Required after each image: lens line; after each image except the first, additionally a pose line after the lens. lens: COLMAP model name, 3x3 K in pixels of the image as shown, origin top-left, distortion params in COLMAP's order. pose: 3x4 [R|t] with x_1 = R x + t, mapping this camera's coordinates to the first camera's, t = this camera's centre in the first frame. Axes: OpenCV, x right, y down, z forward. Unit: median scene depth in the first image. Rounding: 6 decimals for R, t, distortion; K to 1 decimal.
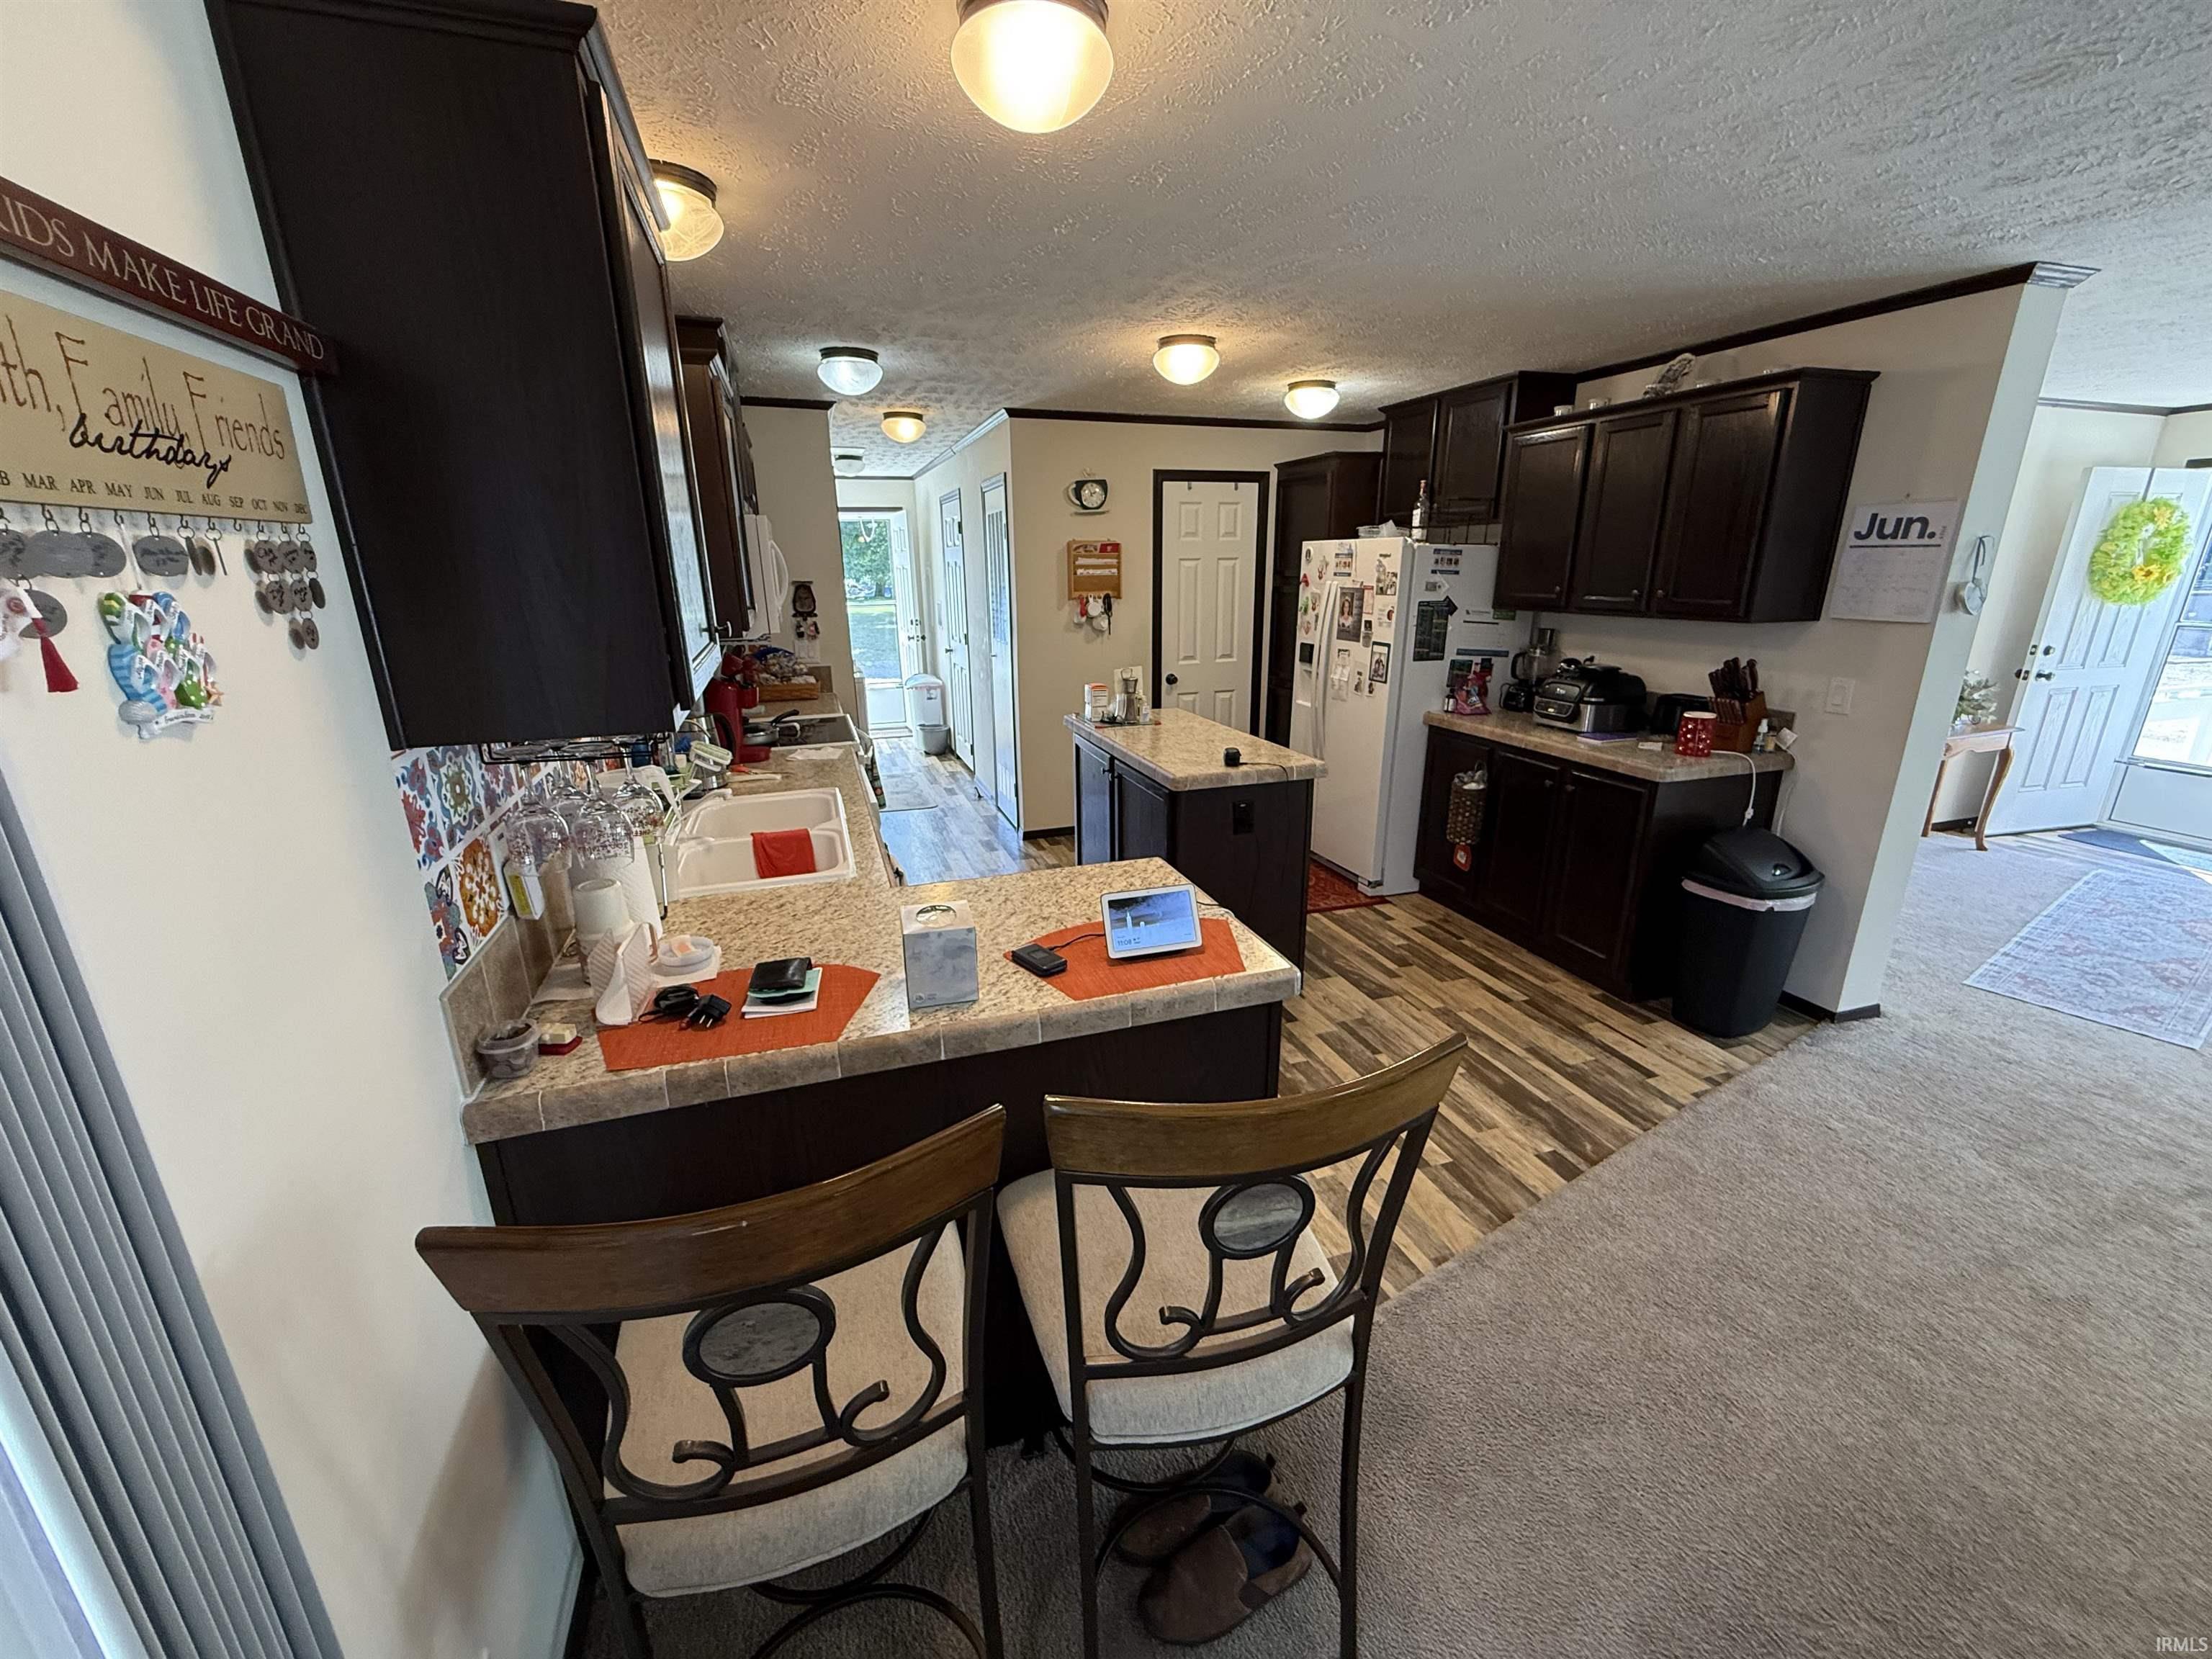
lens RADIAL K [[881.3, 0, 1101.7], [0, 881.3, 827.5], [0, 0, 1]] dist [0.000164, -0.000183]
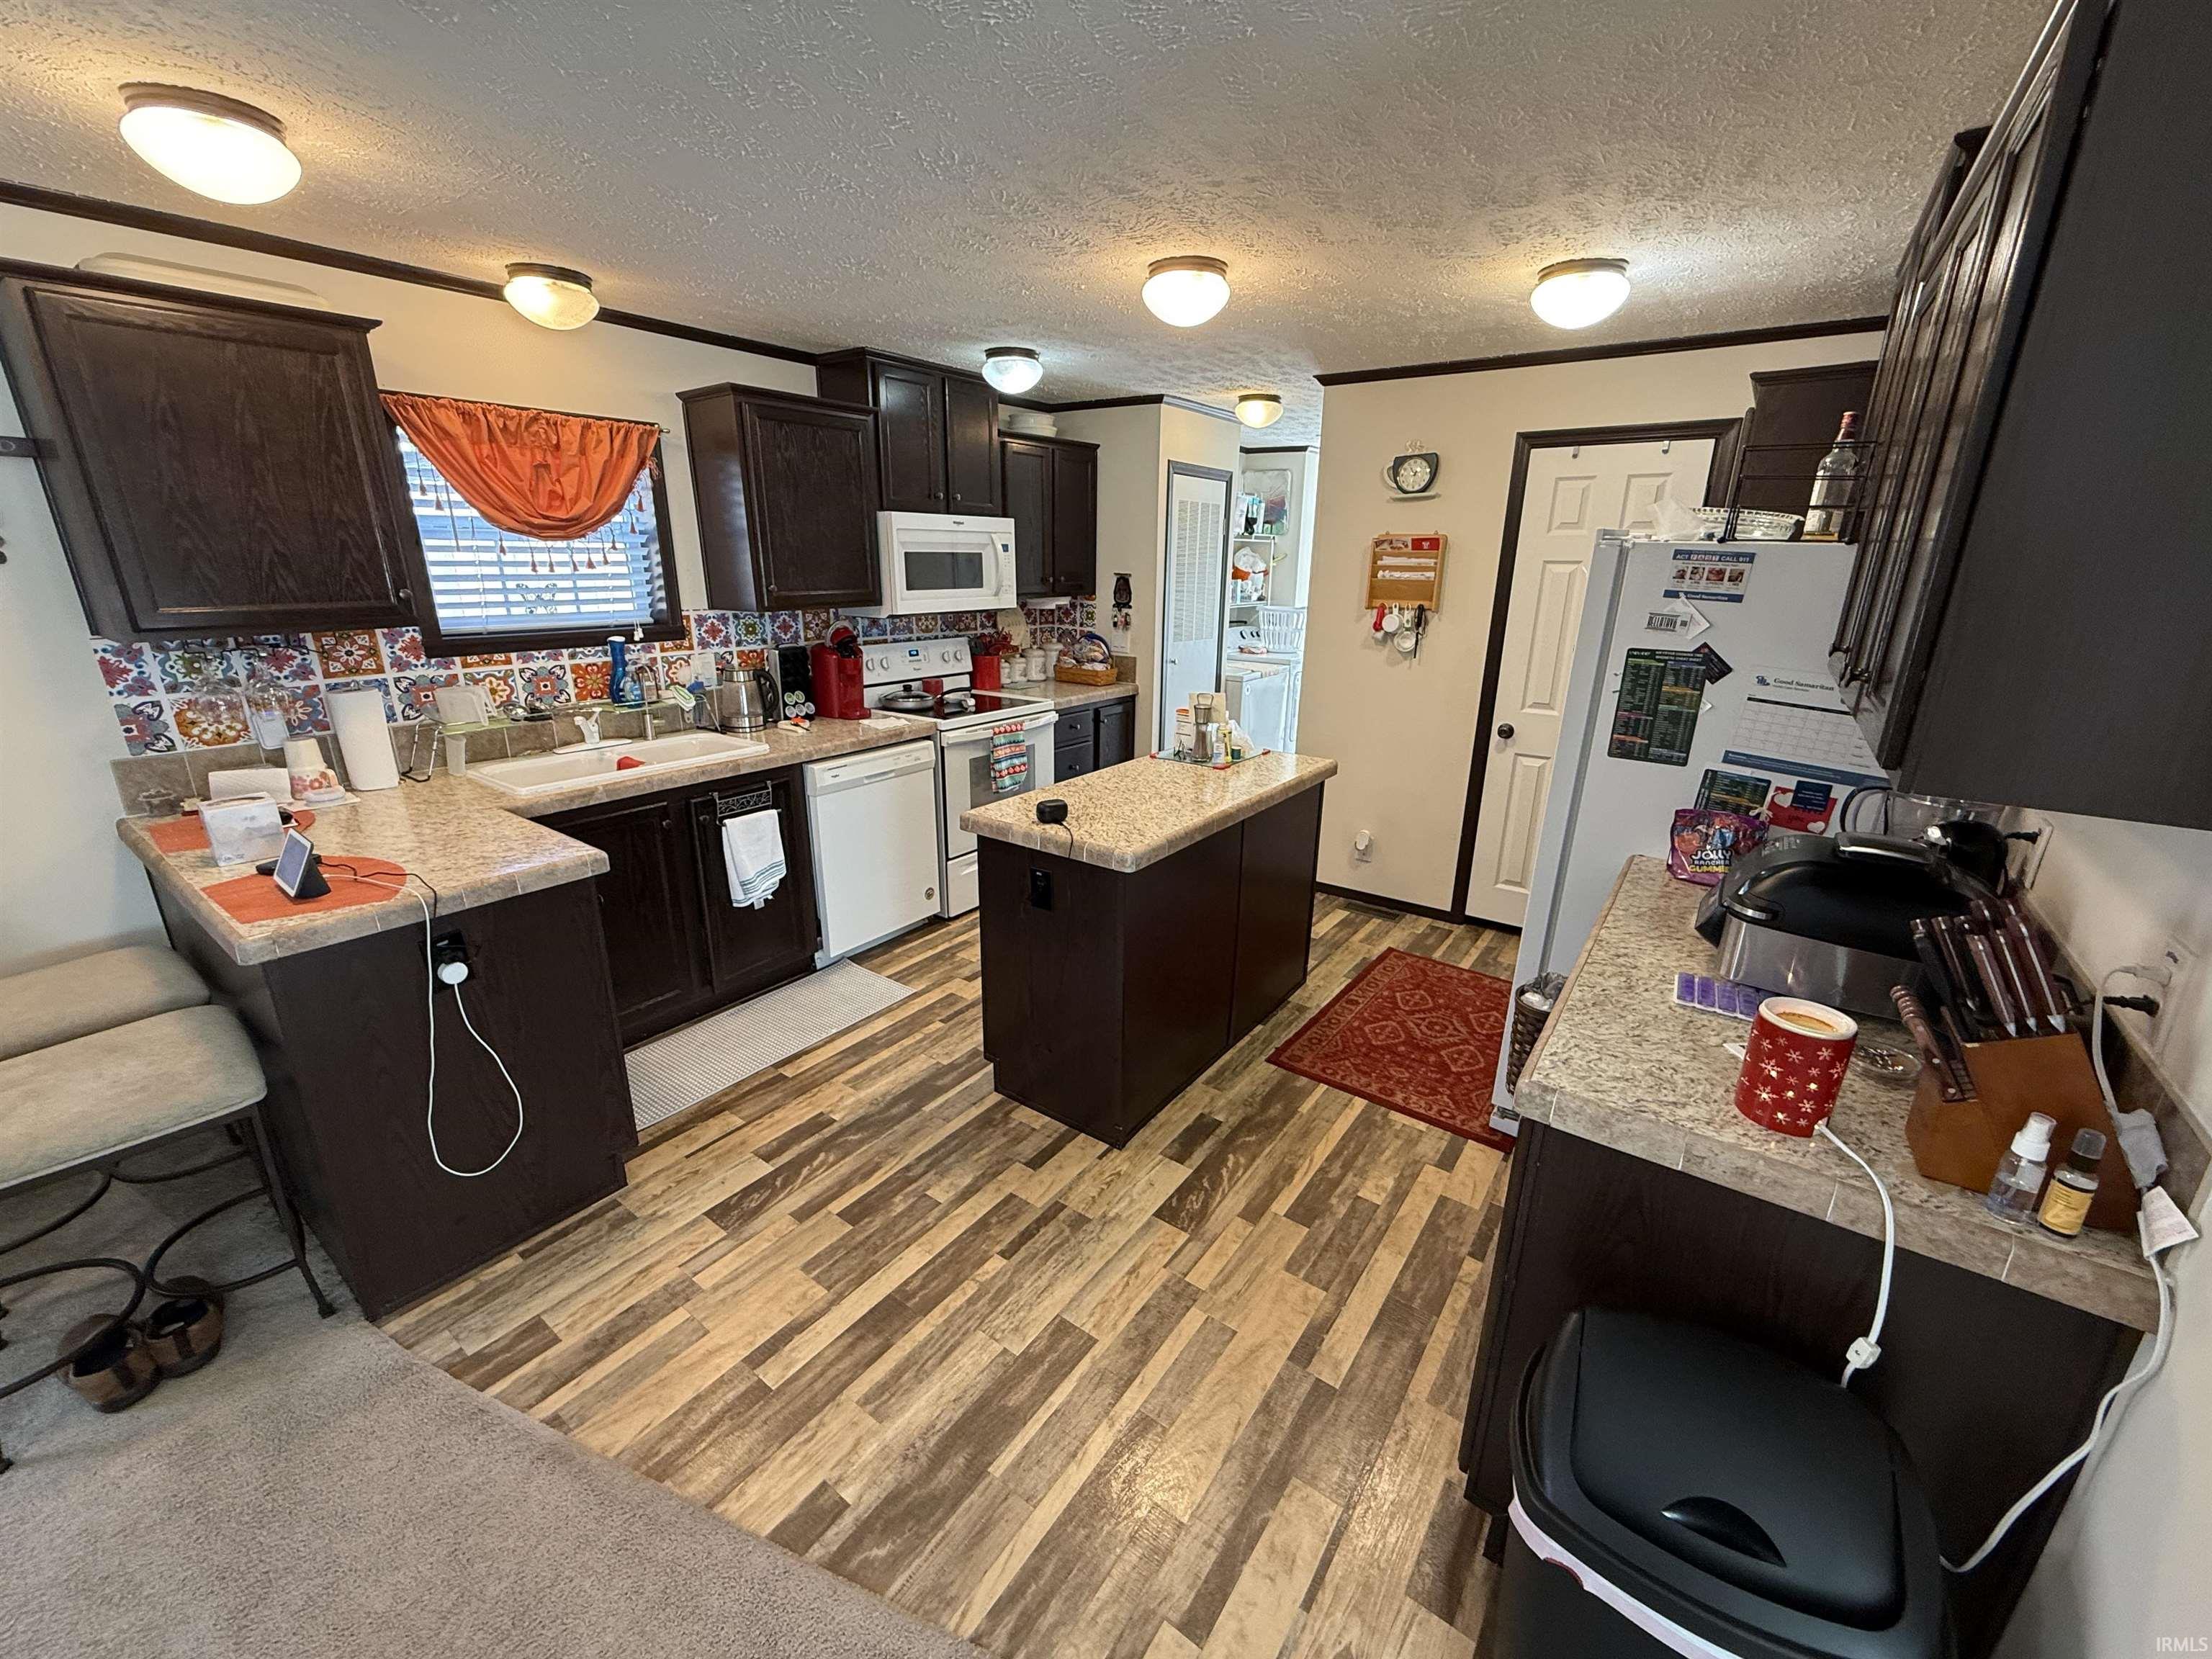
lens RADIAL K [[881.3, 0, 1101.7], [0, 881.3, 827.5], [0, 0, 1]] dist [0.000164, -0.000183]
pose [[0.580196, 0.256753, -0.772949, 0.596151], [-0.252224, 0.959001, 0.129228, -0.136172], [0.774439, 0.119979, 0.621168, 0.420389]]
